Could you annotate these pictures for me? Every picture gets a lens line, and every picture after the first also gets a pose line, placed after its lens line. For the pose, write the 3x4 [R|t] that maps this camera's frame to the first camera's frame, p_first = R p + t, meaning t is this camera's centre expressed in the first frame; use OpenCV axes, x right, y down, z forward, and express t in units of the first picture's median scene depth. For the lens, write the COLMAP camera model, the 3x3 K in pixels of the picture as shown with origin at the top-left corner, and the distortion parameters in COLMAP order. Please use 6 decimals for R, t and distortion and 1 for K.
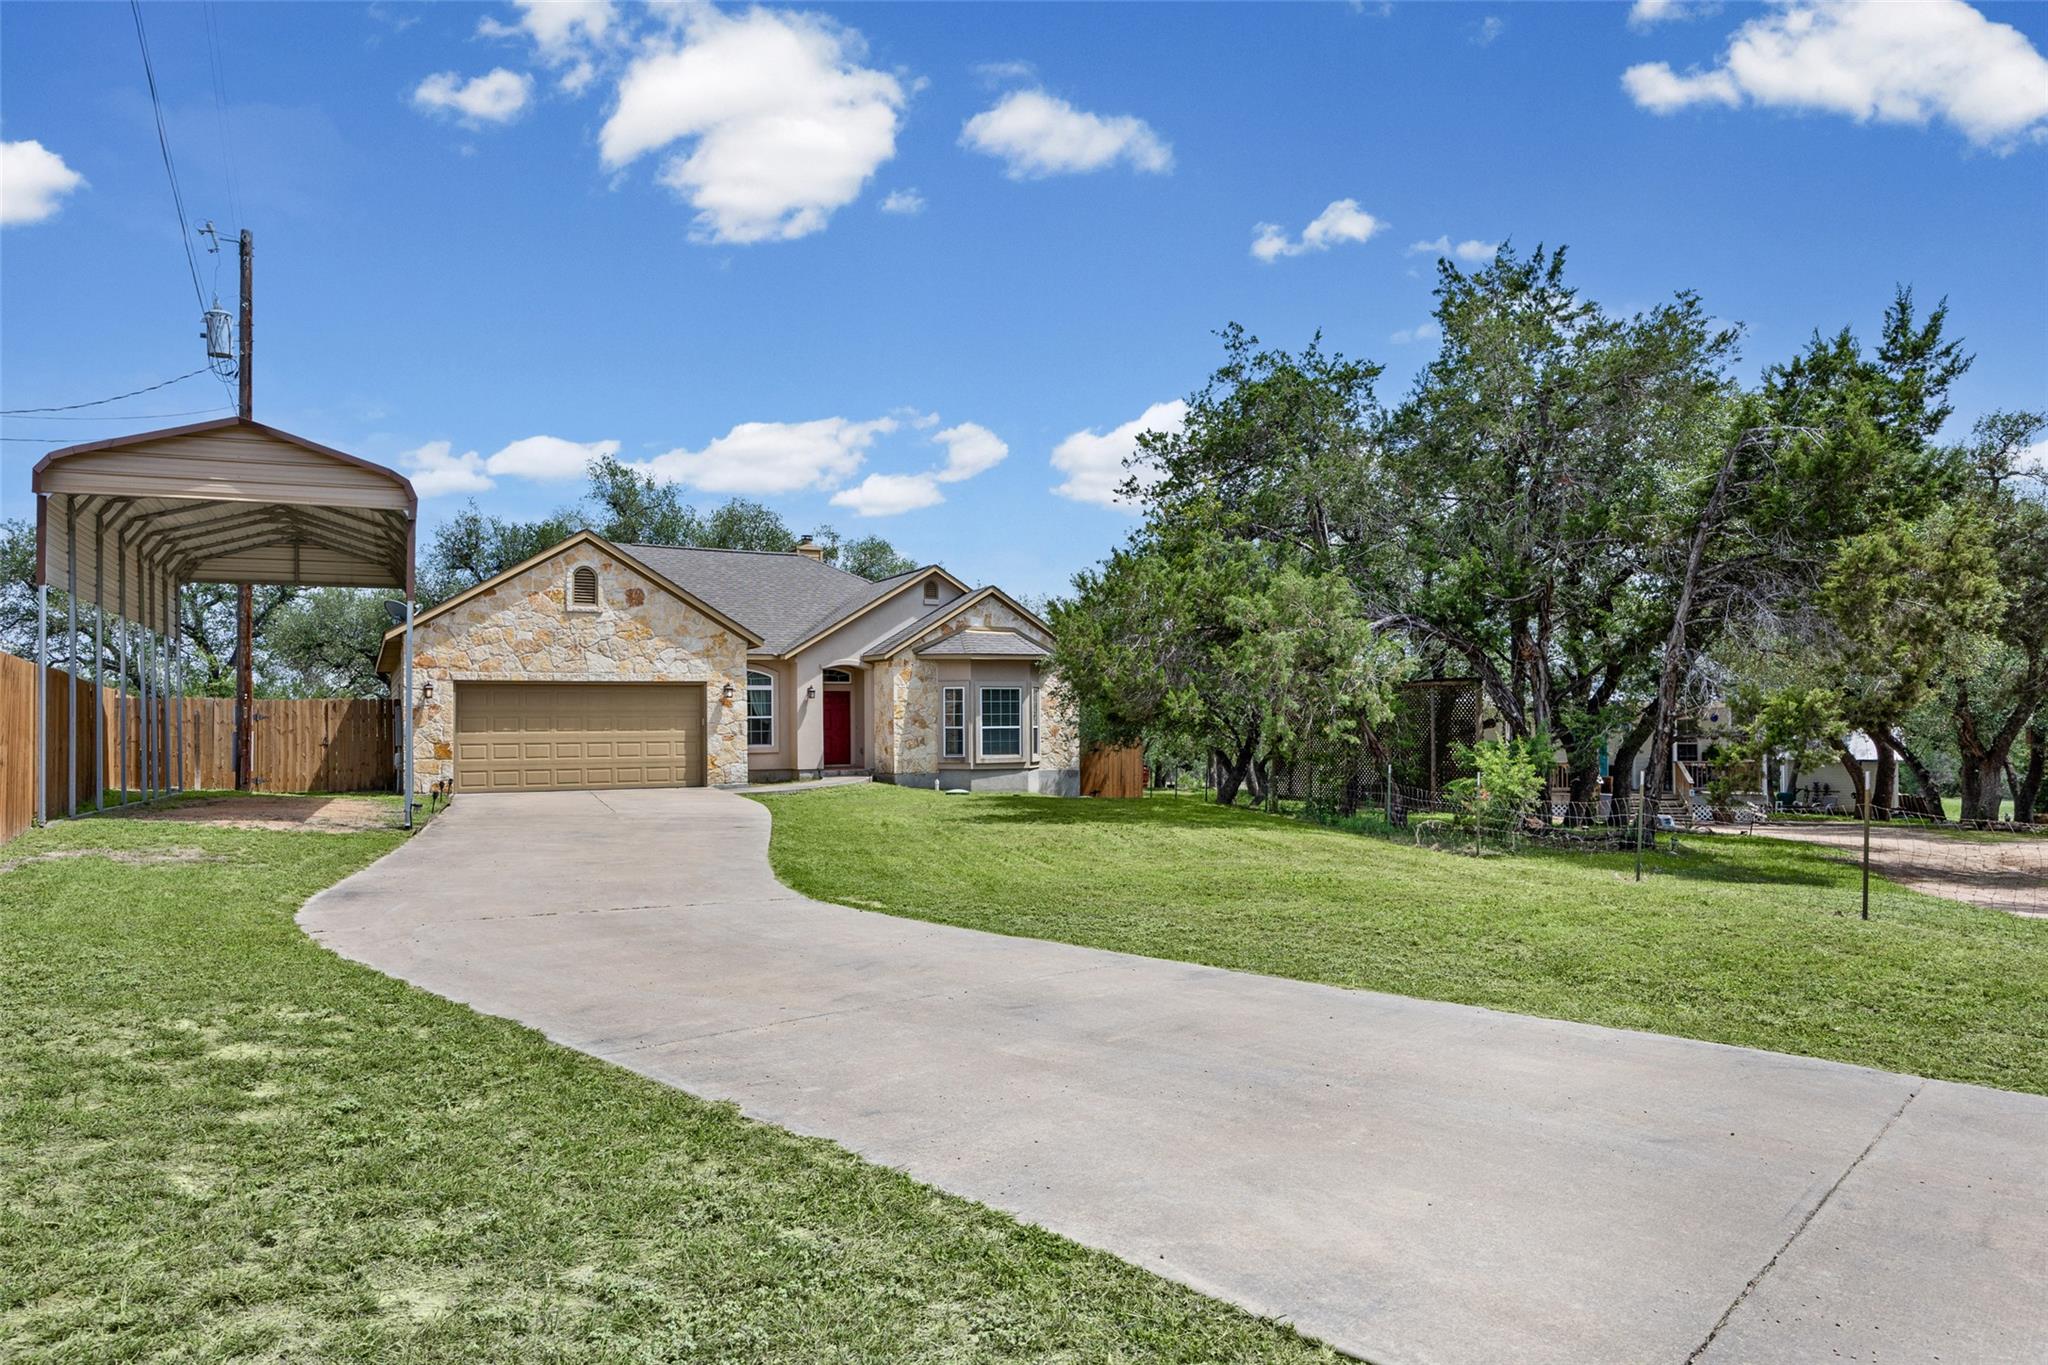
lens RADIAL K [[2072.0, 0, 1024.0], [0, 2072.0, 682.5], [0, 0, 1]] dist [0.002477, 0.001242]
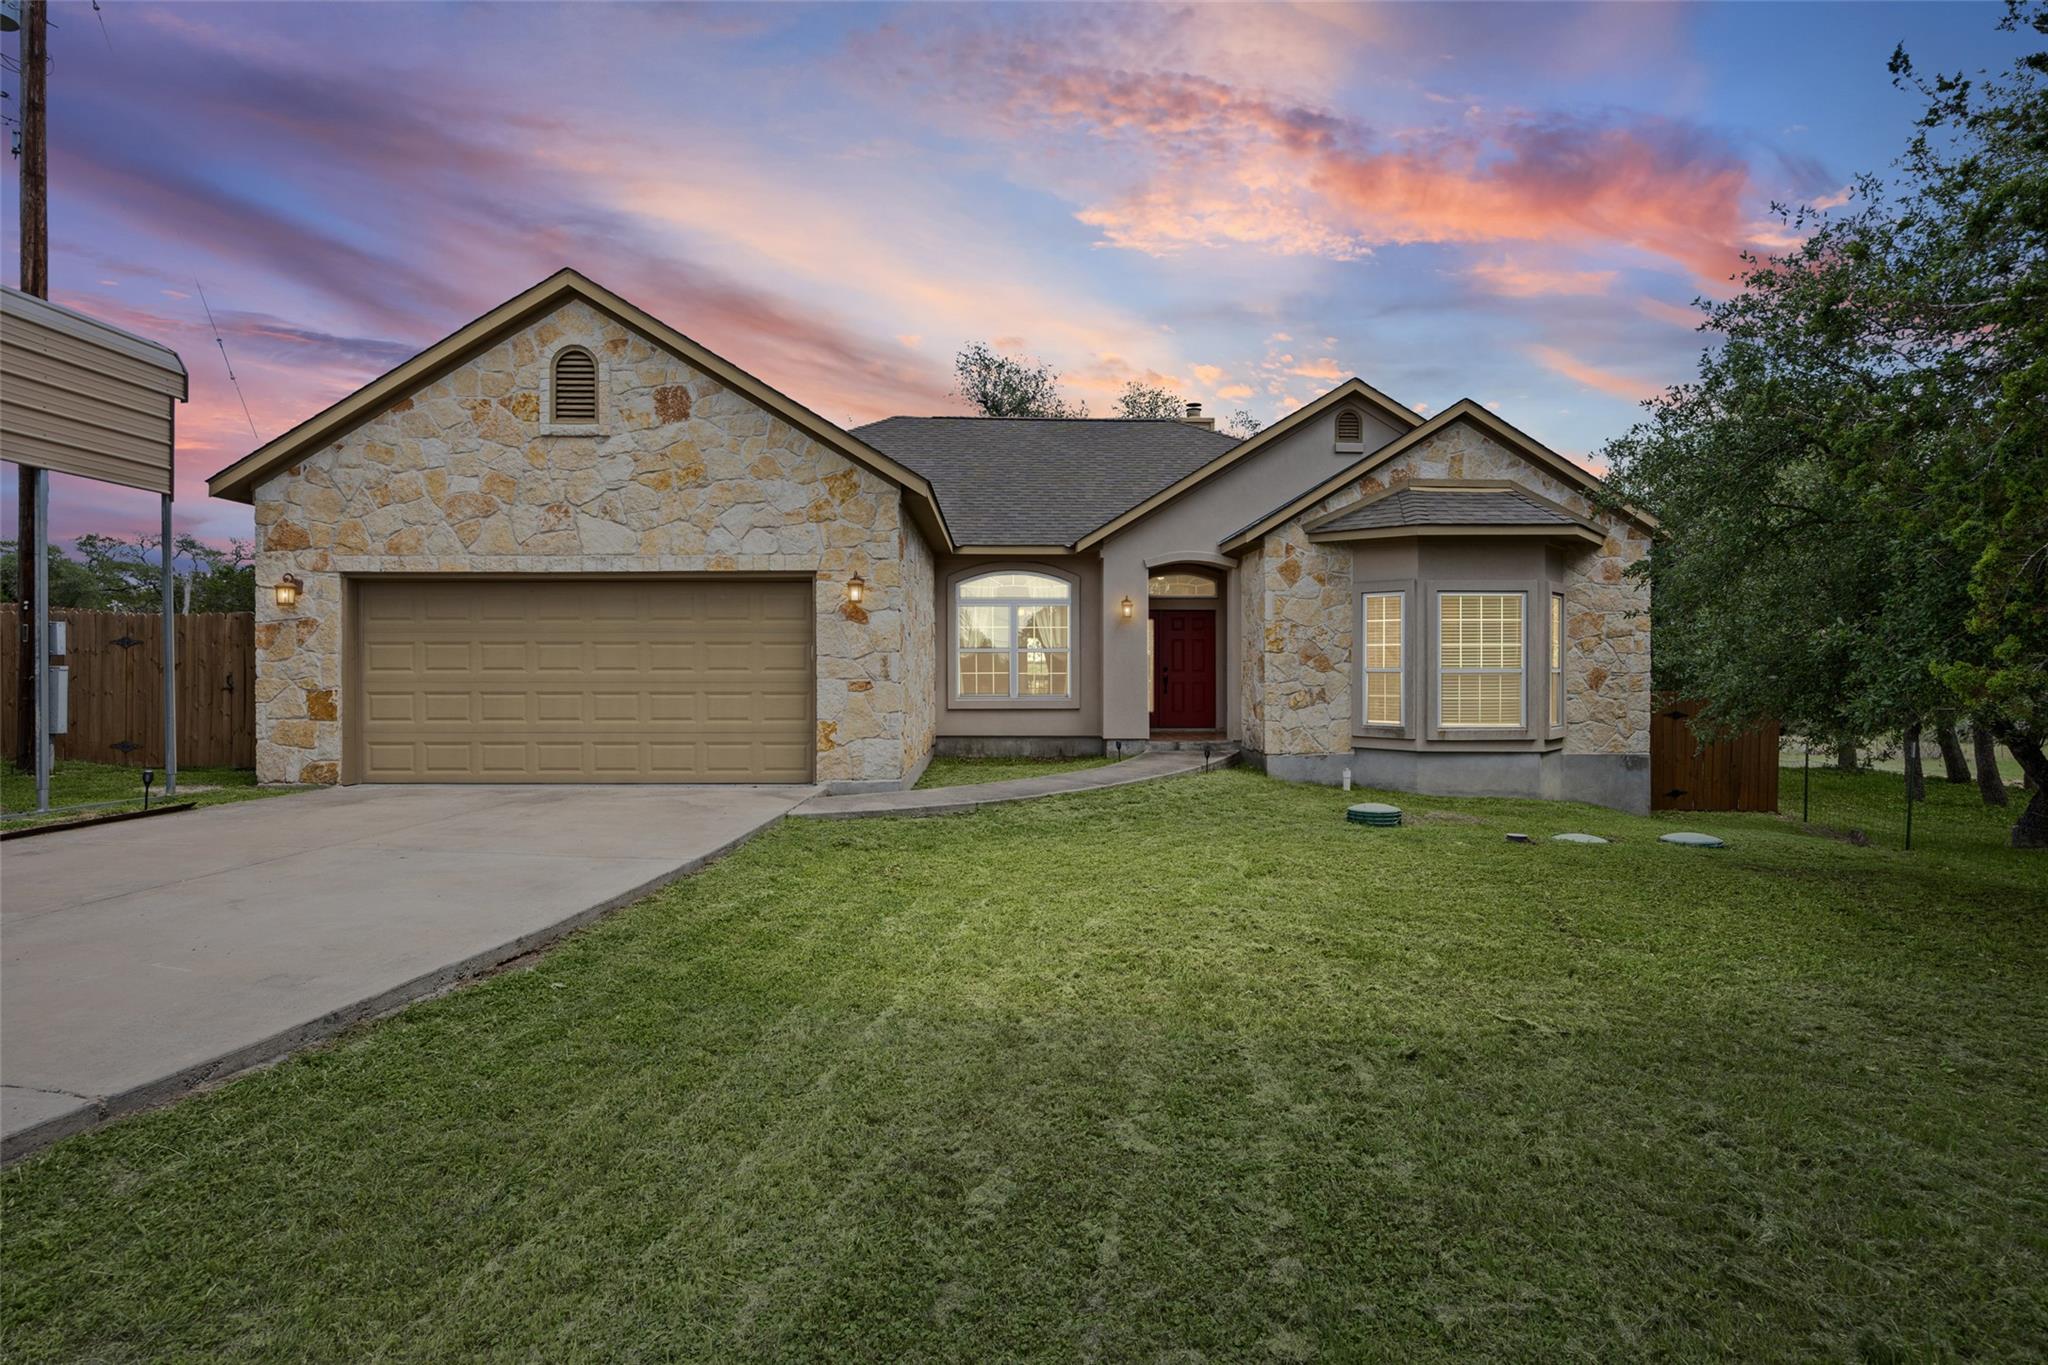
lens RADIAL K [[1014.5, 0, 1021.9], [0, 1014.5, 654.1], [0, 0, 1]] dist [-0.000129, -0.000011]
pose [[0.898289, -0.000054, -0.439404, -0.003693], [0.001735, 0.999993, 0.003423, 0.018594], [0.439401, -0.003837, 0.898283, 0.810122]]
